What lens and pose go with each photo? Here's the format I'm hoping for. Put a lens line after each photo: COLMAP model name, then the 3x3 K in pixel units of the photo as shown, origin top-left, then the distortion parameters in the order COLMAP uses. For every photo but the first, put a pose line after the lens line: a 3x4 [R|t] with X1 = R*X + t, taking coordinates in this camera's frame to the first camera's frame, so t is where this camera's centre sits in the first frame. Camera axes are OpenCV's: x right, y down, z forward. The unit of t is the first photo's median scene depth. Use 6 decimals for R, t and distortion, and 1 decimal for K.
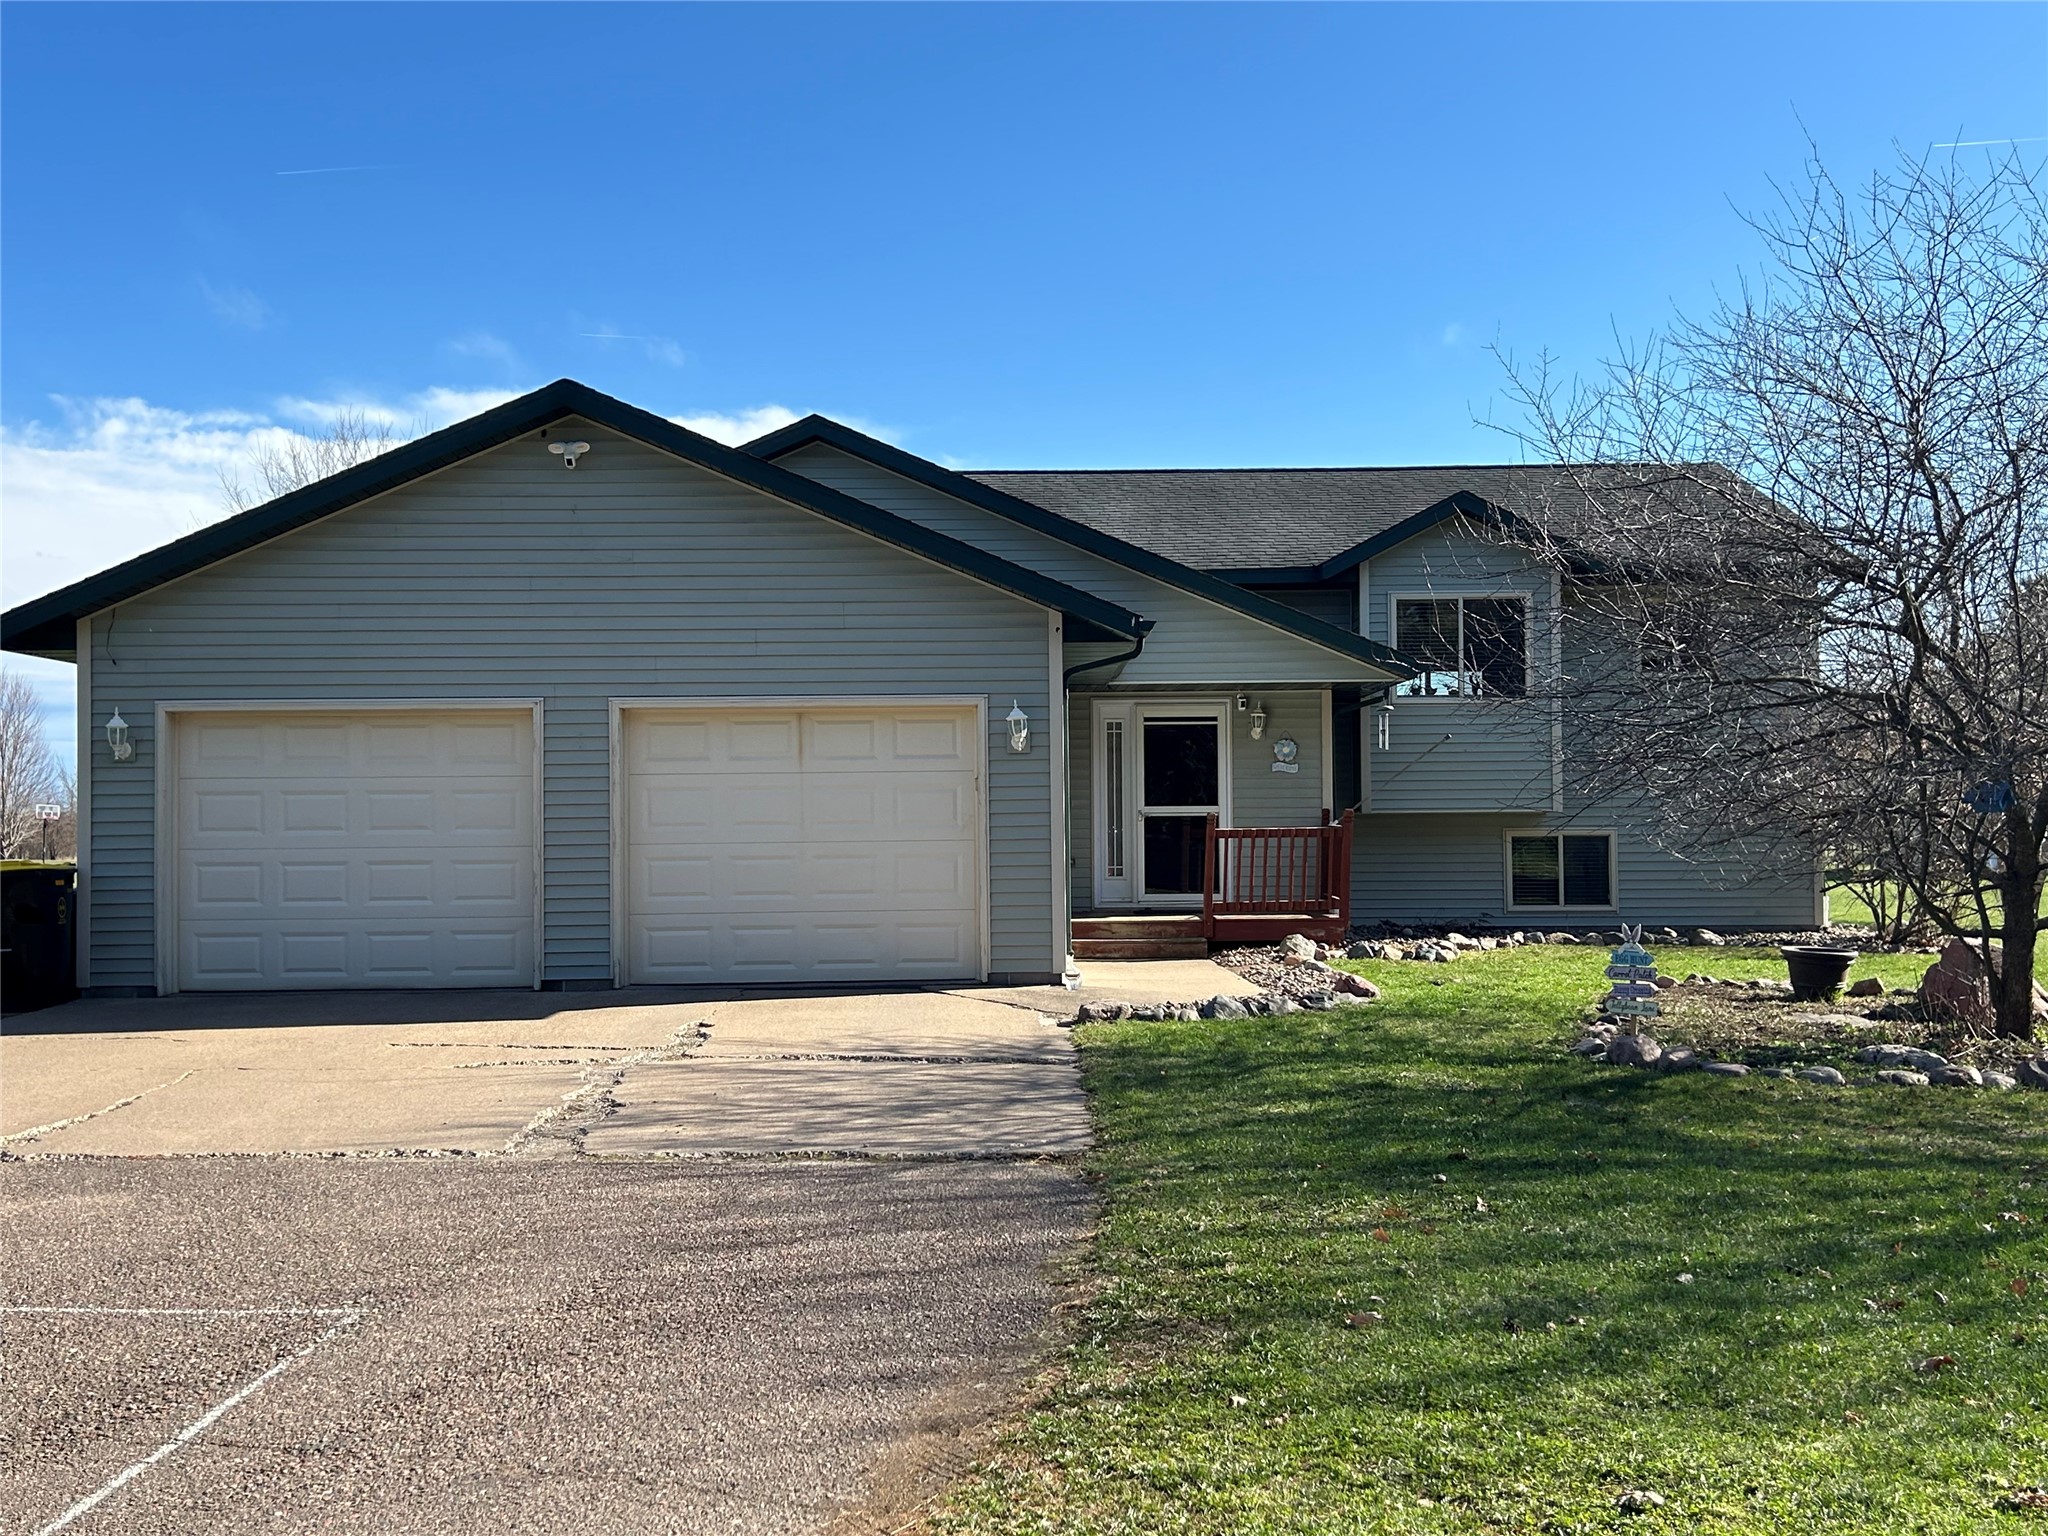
lens RADIAL K [[2055.4, 0, 1022.0], [0, 2055.4, 766.5], [0, 0, 1]] dist [0.154994, -0.395565]
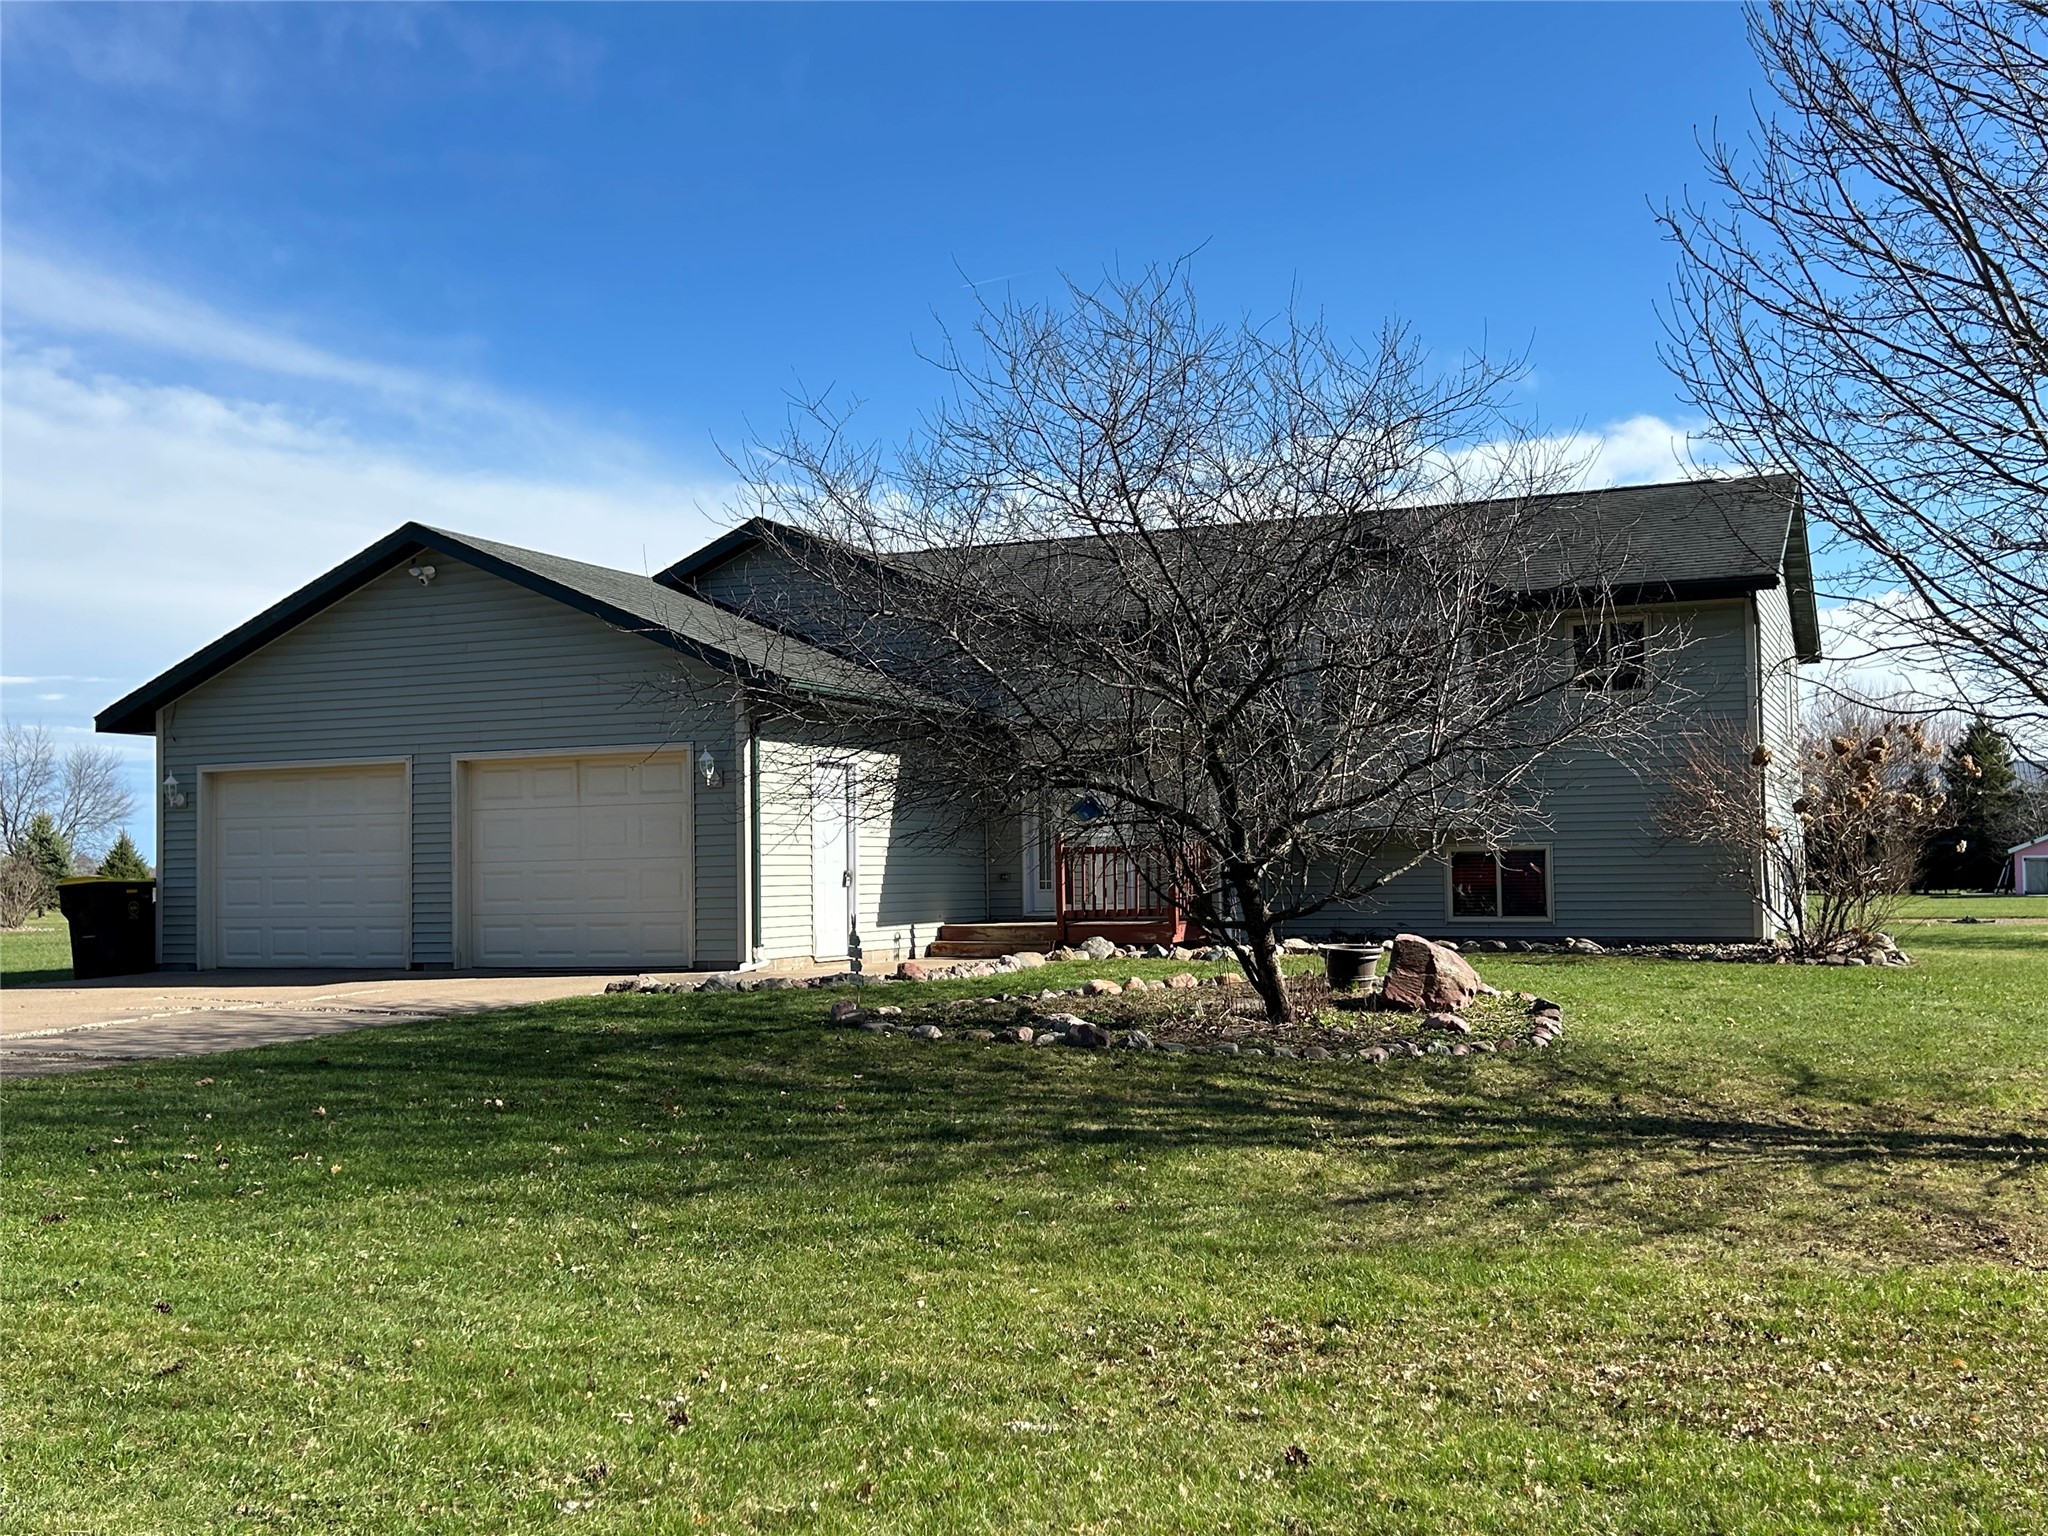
lens RADIAL K [[2055.4, 0, 1022.0], [0, 2055.4, 766.5], [0, 0, 1]] dist [0.154994, -0.395565]
pose [[0.912933, -0.027443, -0.407186, 0.686538], [0.021274, 0.999580, -0.019670, 0.009697], [0.407555, 0.009295, 0.913134, -0.081281]]
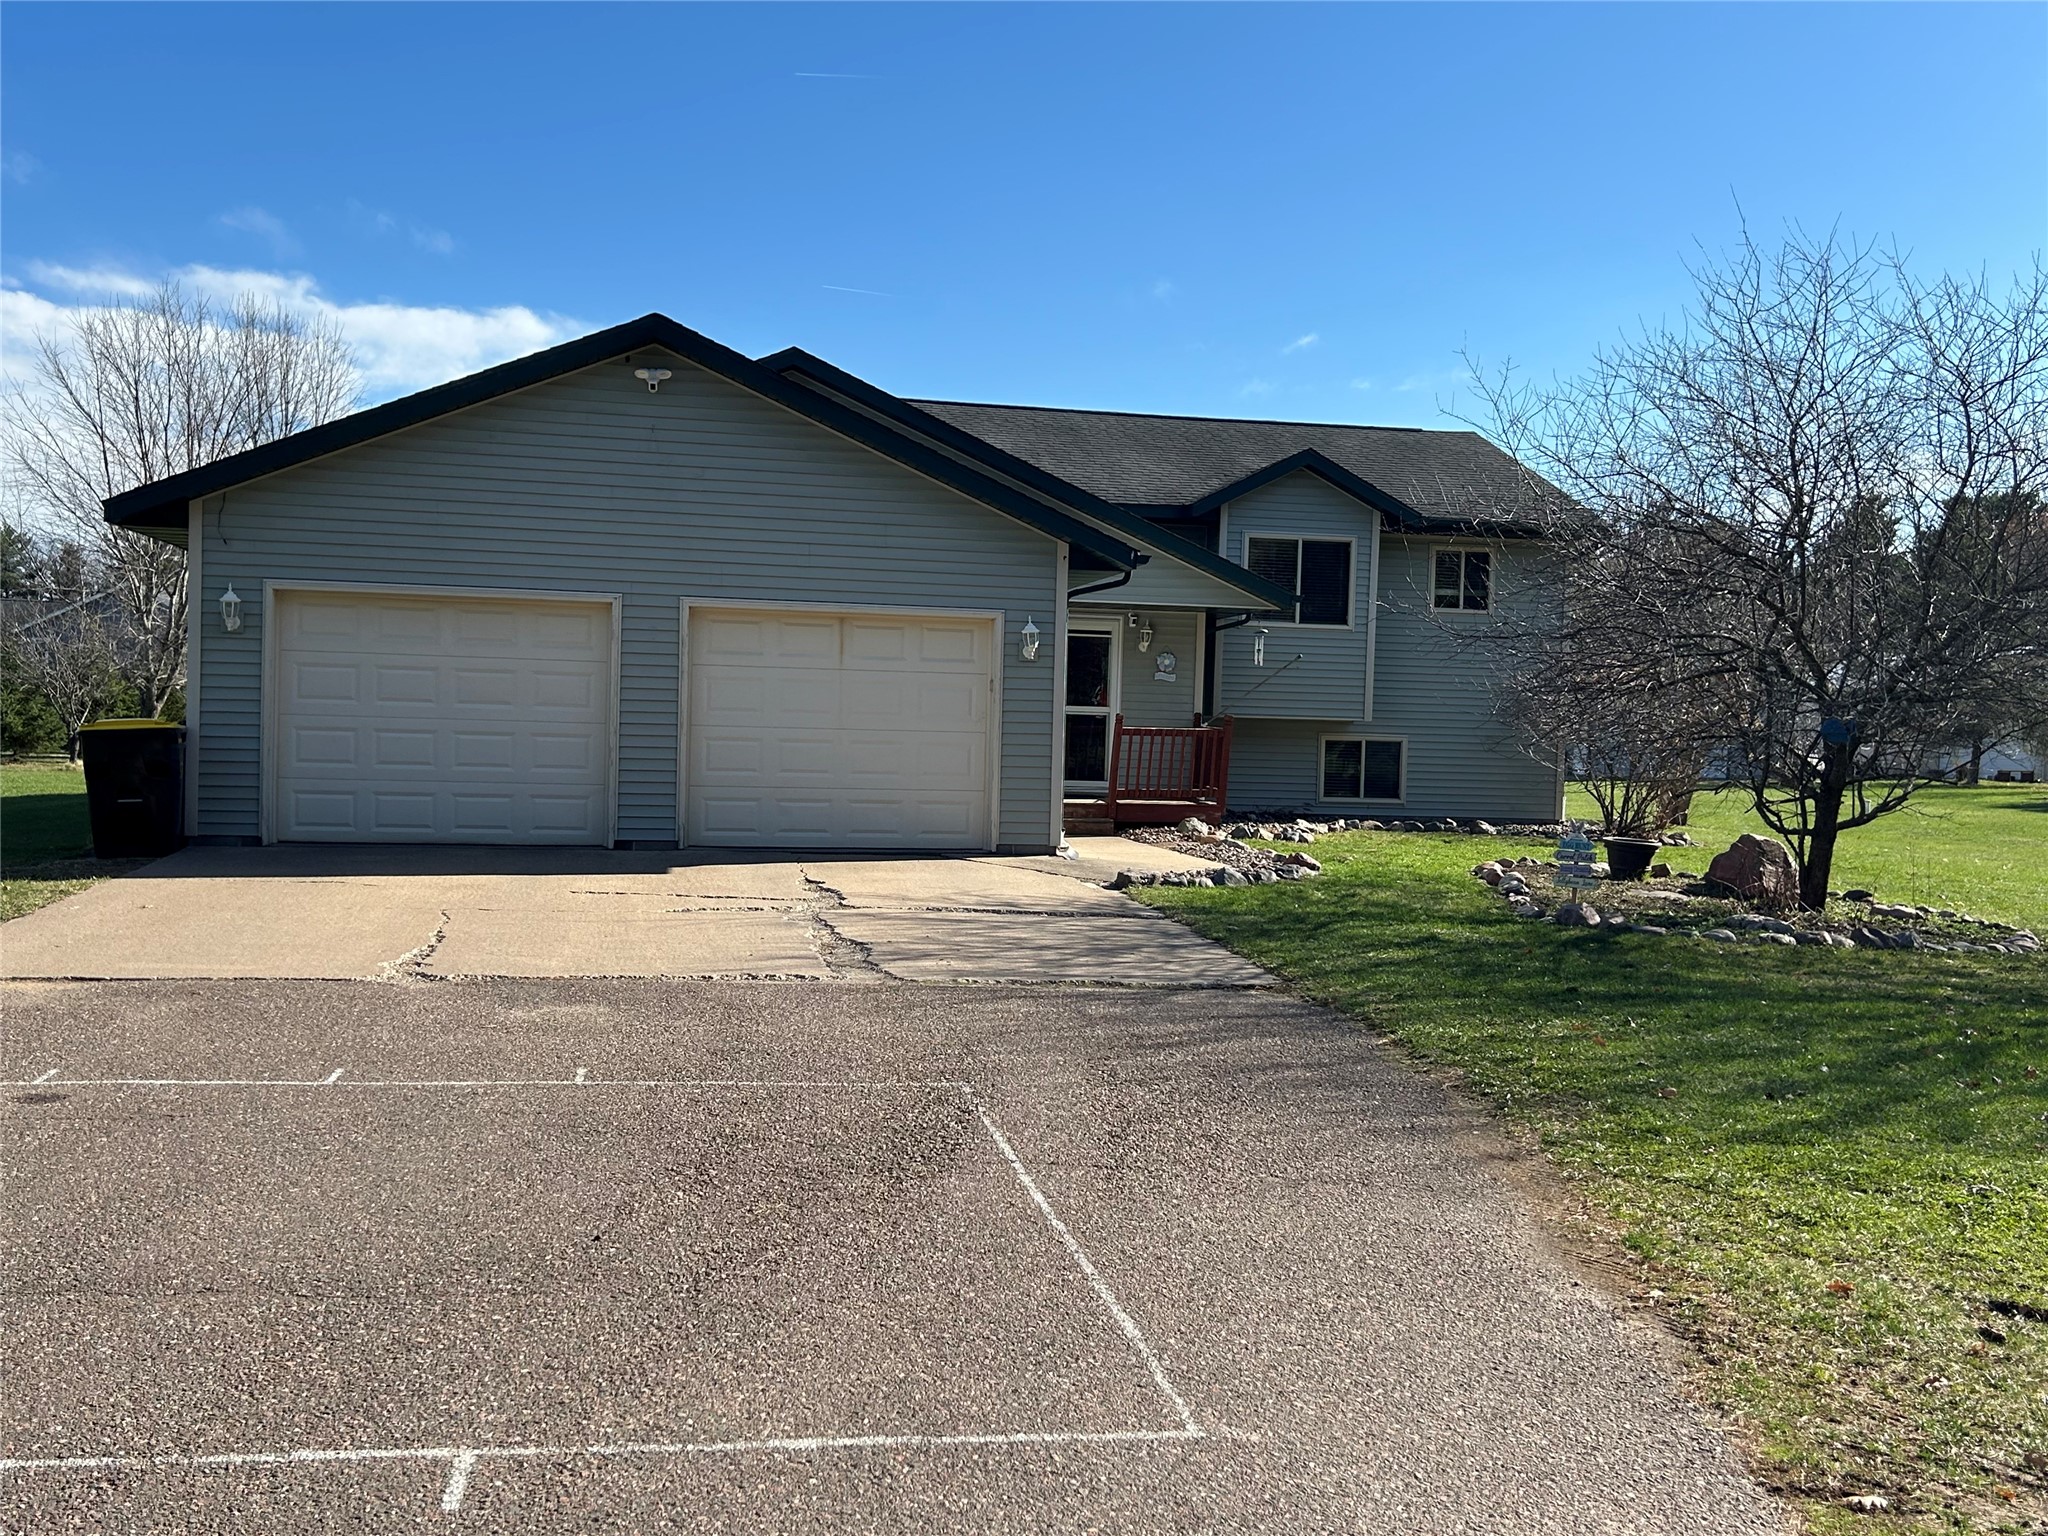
lens RADIAL K [[1900.3, 0, 1027.7], [0, 1900.3, 769.1], [0, 0, 1]] dist [0.164605, -0.452295]
pose [[0.981422, 0.031773, 0.189212, -0.207275], [-0.042971, 0.997540, 0.055379, -0.004923], [-0.186987, -0.062481, 0.980373, -0.081335]]
